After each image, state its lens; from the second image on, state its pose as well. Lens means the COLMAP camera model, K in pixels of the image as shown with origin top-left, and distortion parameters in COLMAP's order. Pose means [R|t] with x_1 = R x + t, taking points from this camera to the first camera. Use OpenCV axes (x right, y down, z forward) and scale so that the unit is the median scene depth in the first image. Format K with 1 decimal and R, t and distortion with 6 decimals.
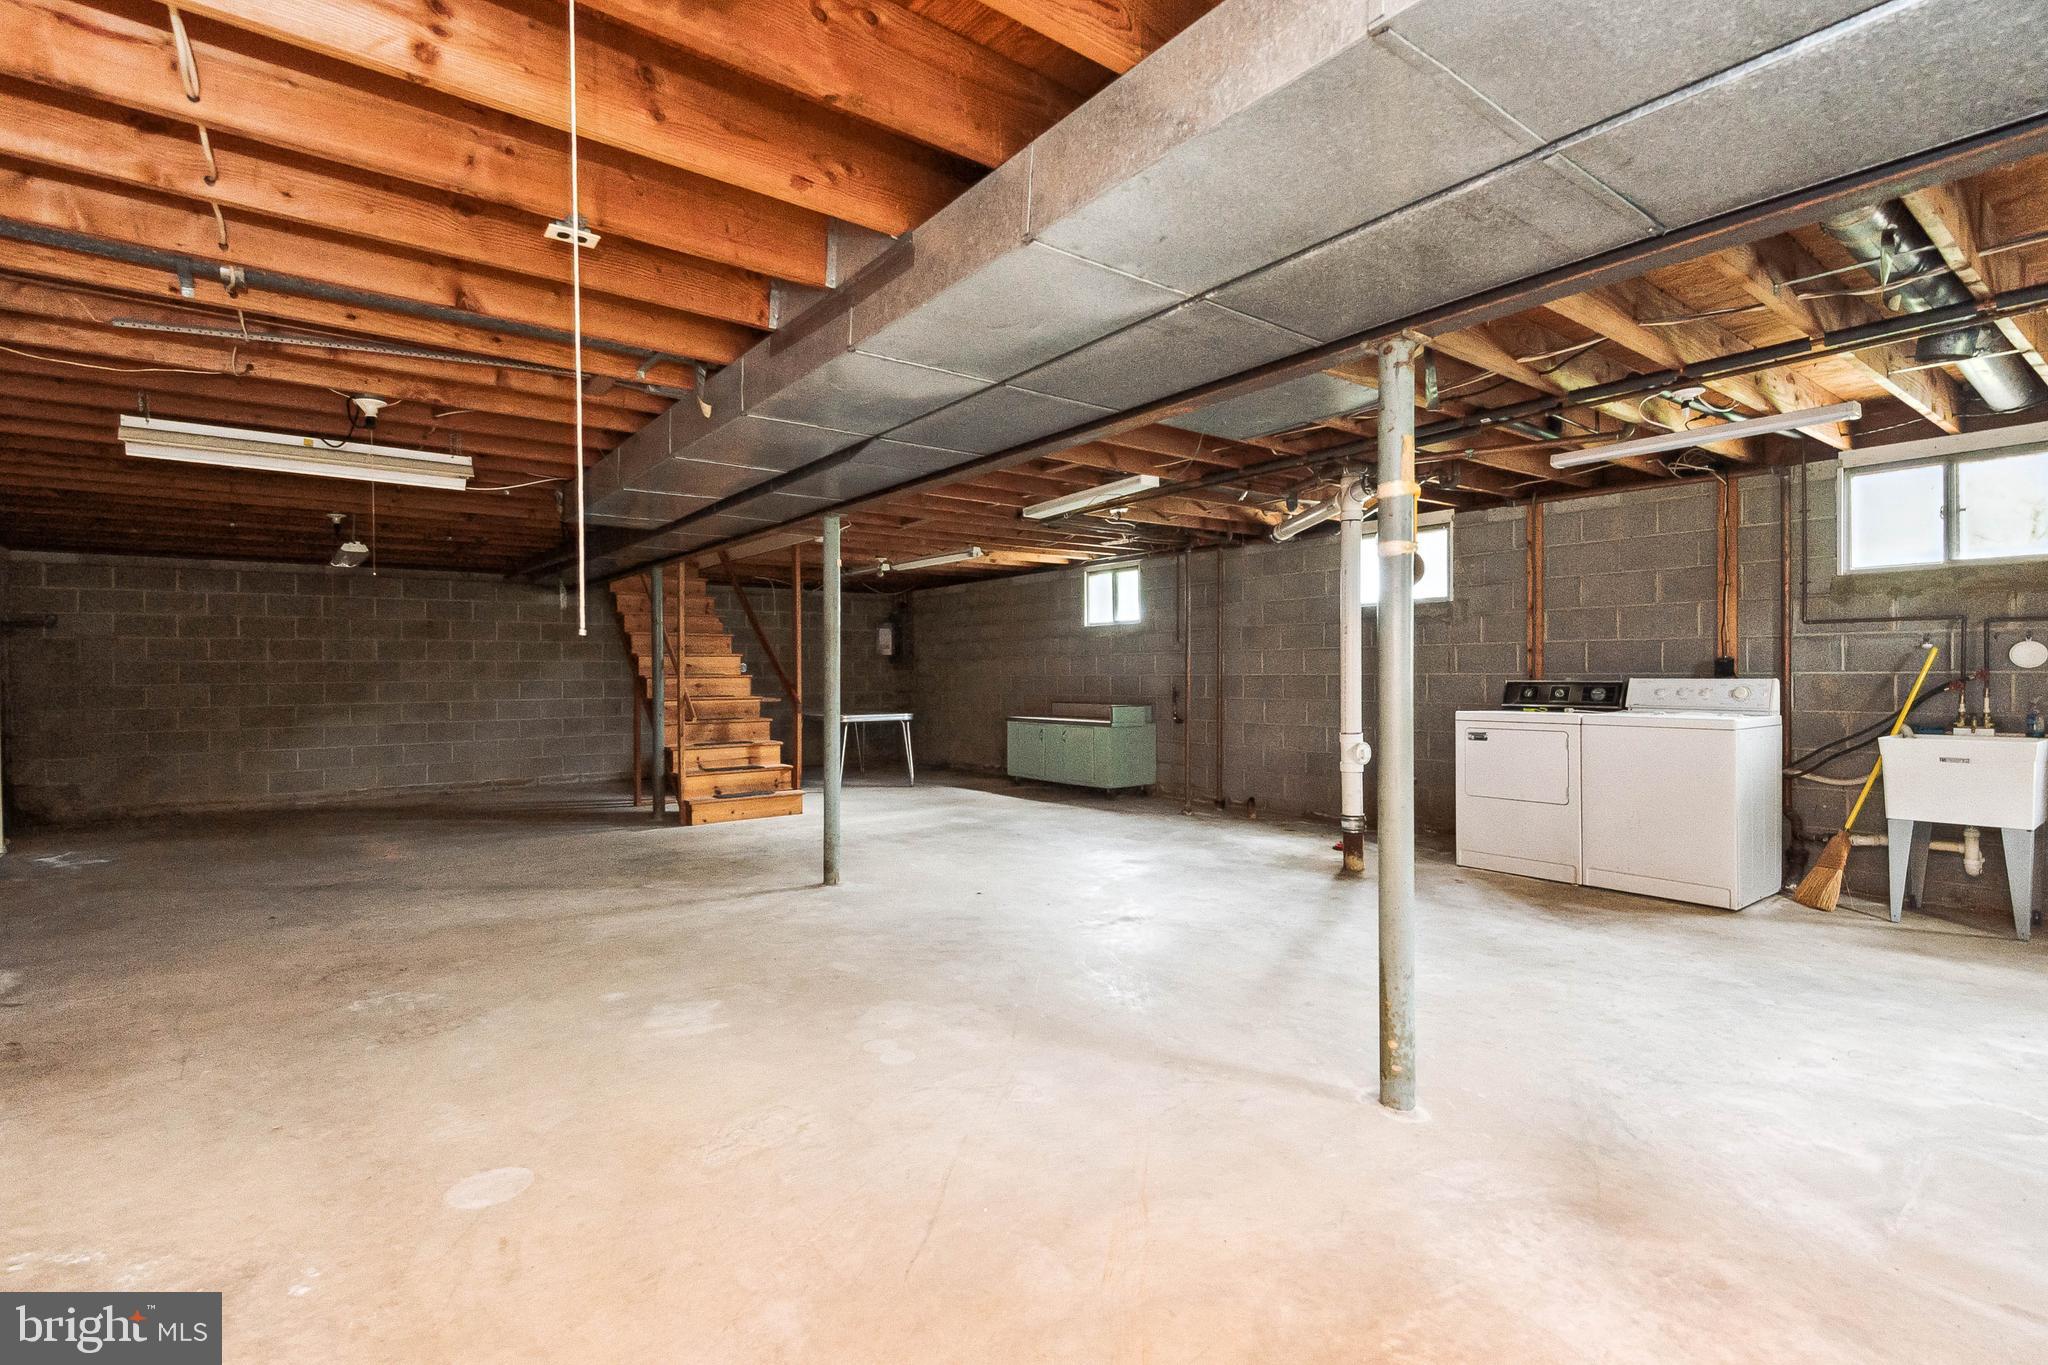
lens RADIAL K [[937.7, 0, 1025.0], [0, 937.7, 674.5], [0, 0, 1]] dist [0.017396, -0.008851]
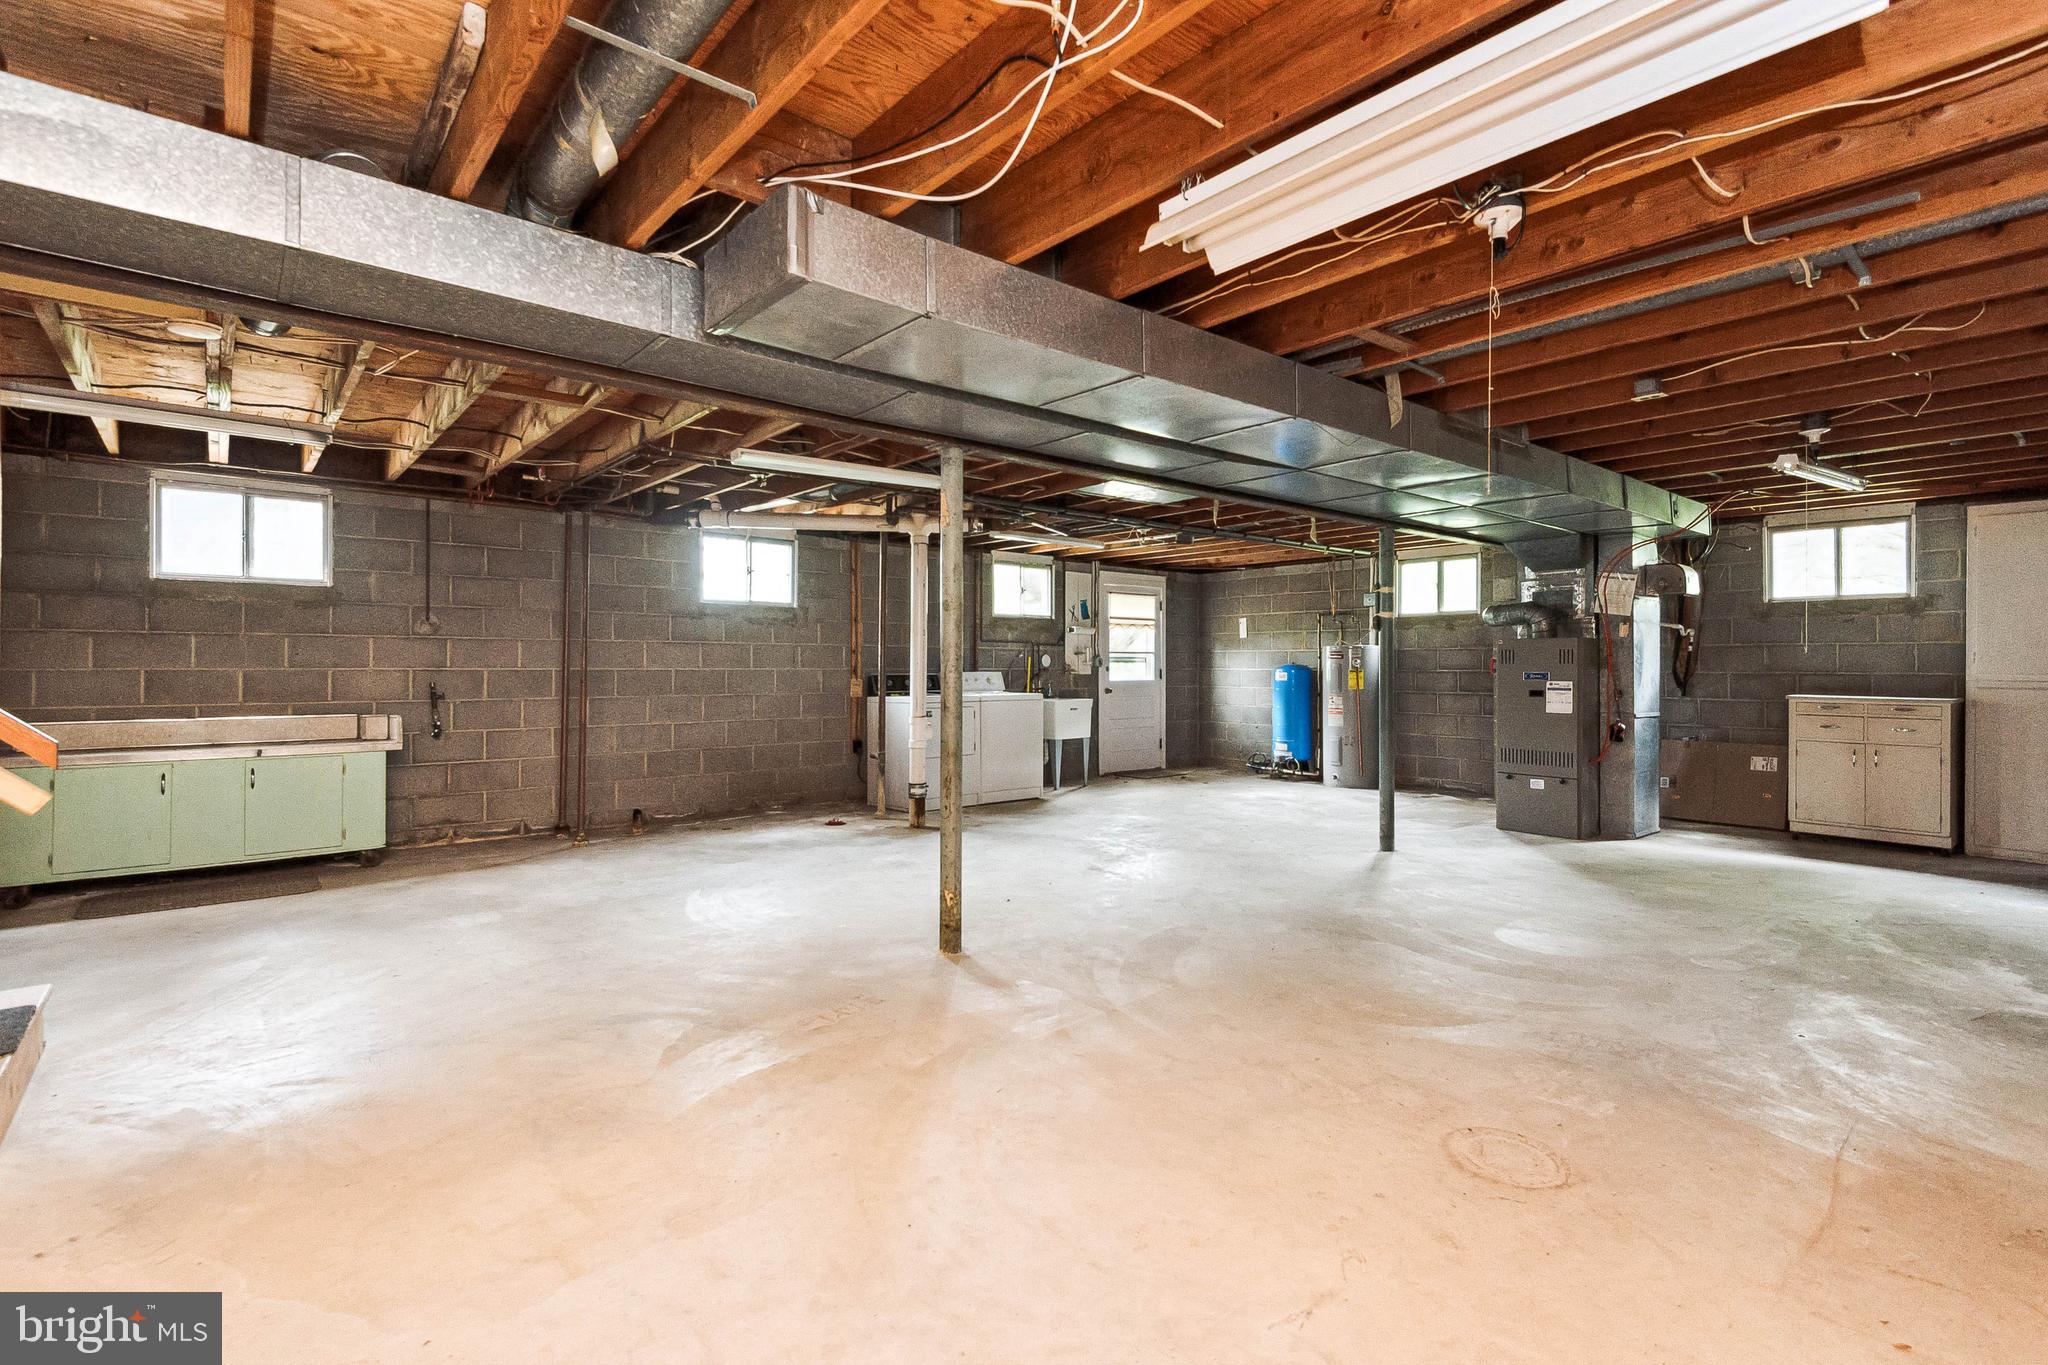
lens RADIAL K [[937.7, 0, 1031.5], [0, 937.7, 674.7], [0, 0, 1]] dist [0.017396, -0.008851]
pose [[-0.060162, 0.005077, 0.998176, -0.921178], [0.006578, 0.999967, -0.004689, 0.017389], [-0.998167, 0.006284, -0.060194, 0.977580]]
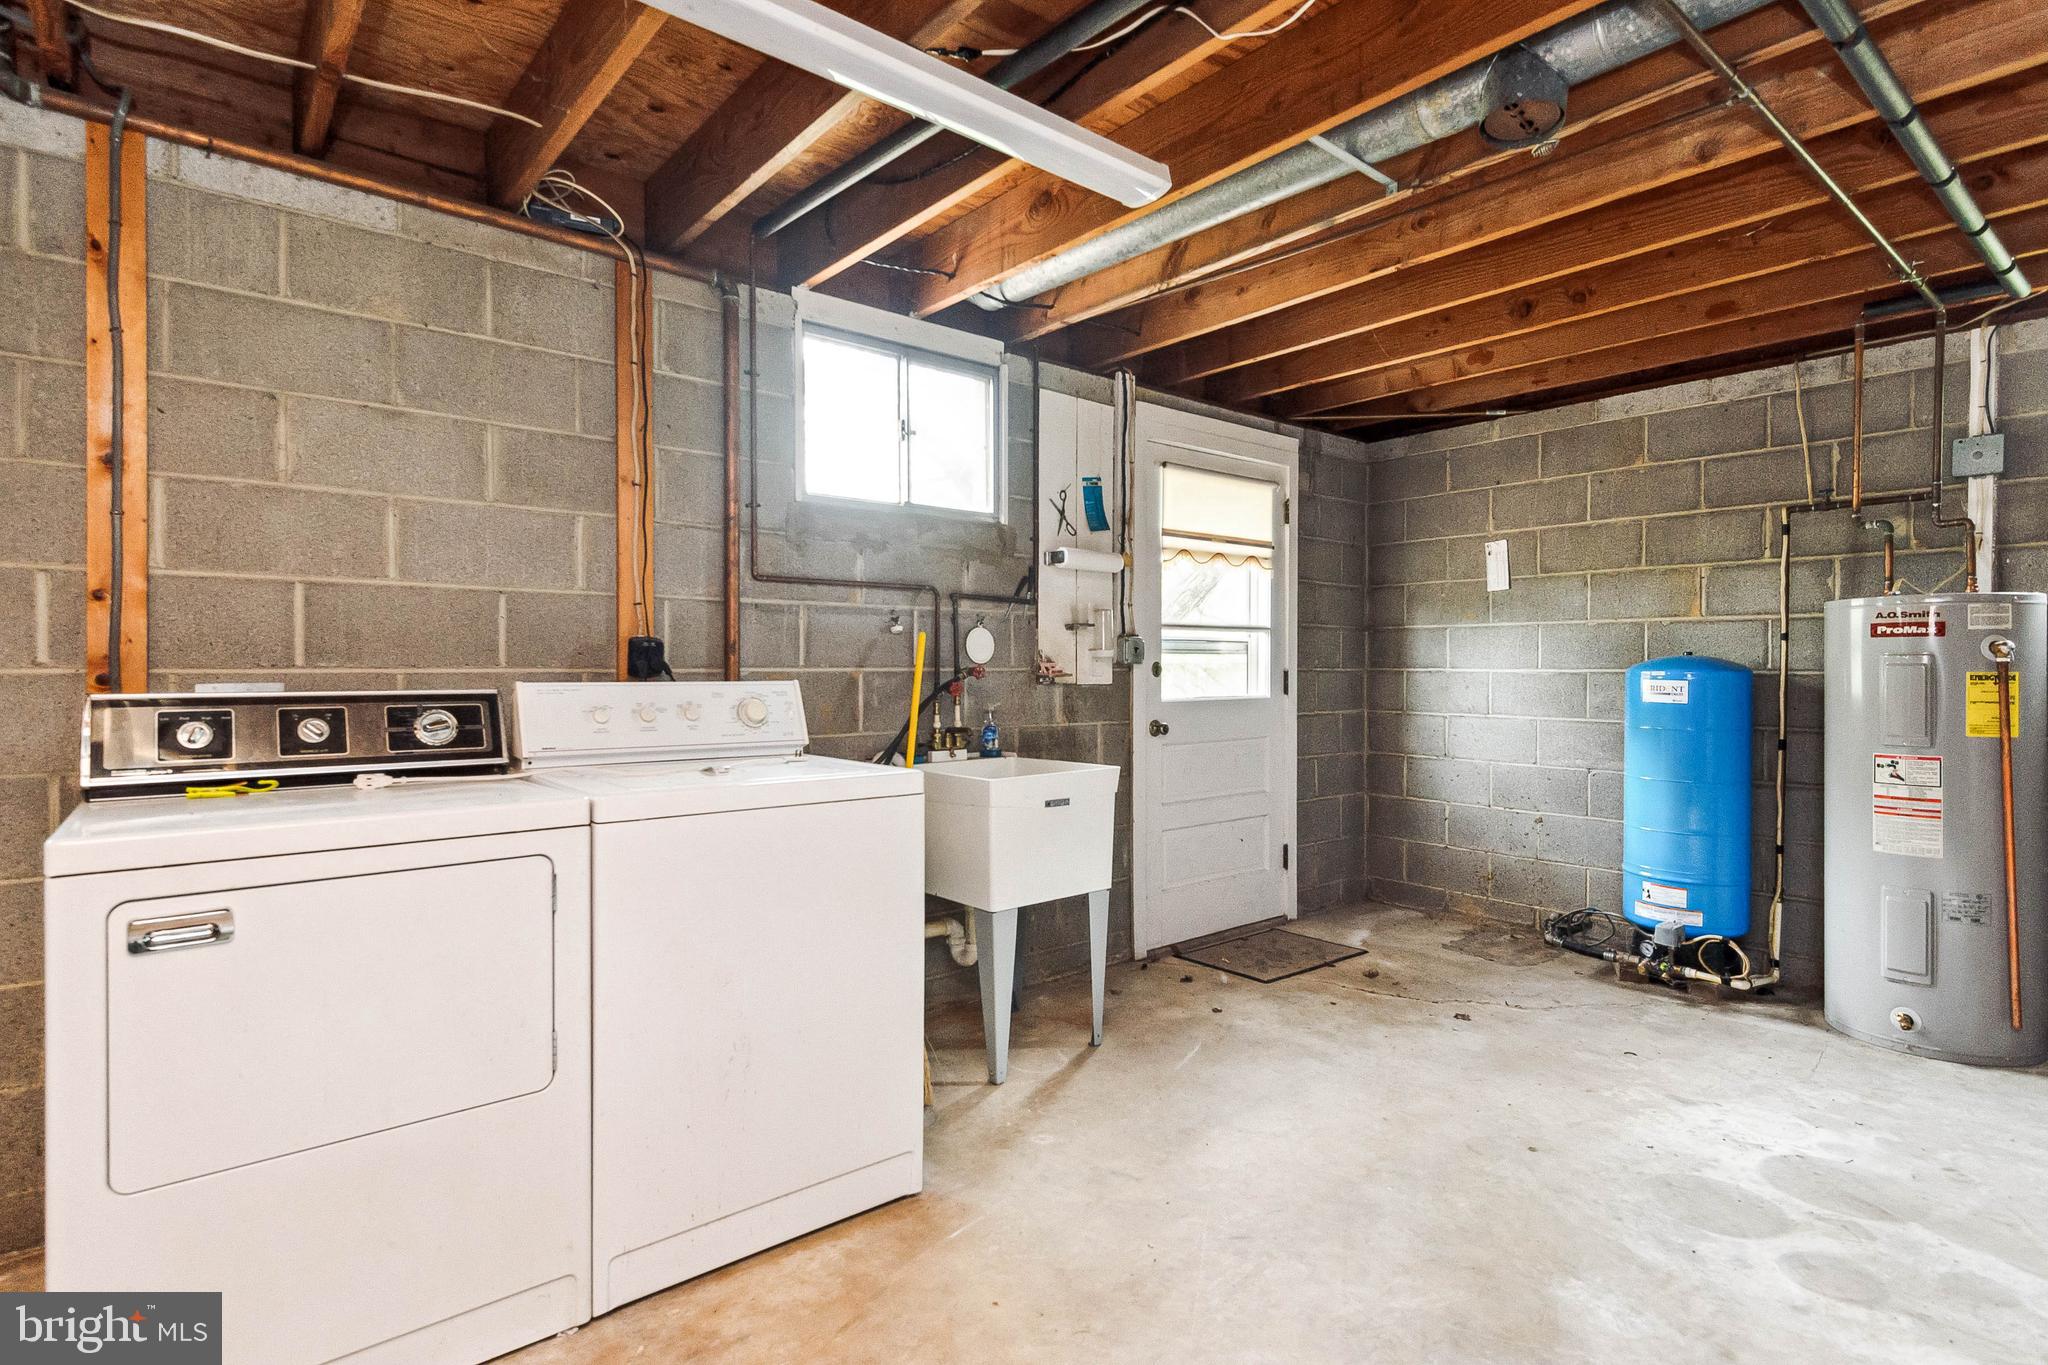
lens RADIAL K [[981.9, 0, 1014.5], [0, 981.9, 674.5], [0, 0, 1]] dist [-0.001772, -0.001936]
pose [[-0.034165, 0.003274, 0.999411, 0.246391], [0.005043, 0.999982, -0.003103, 0.003081], [-0.999403, 0.004934, -0.034181, 0.839623]]
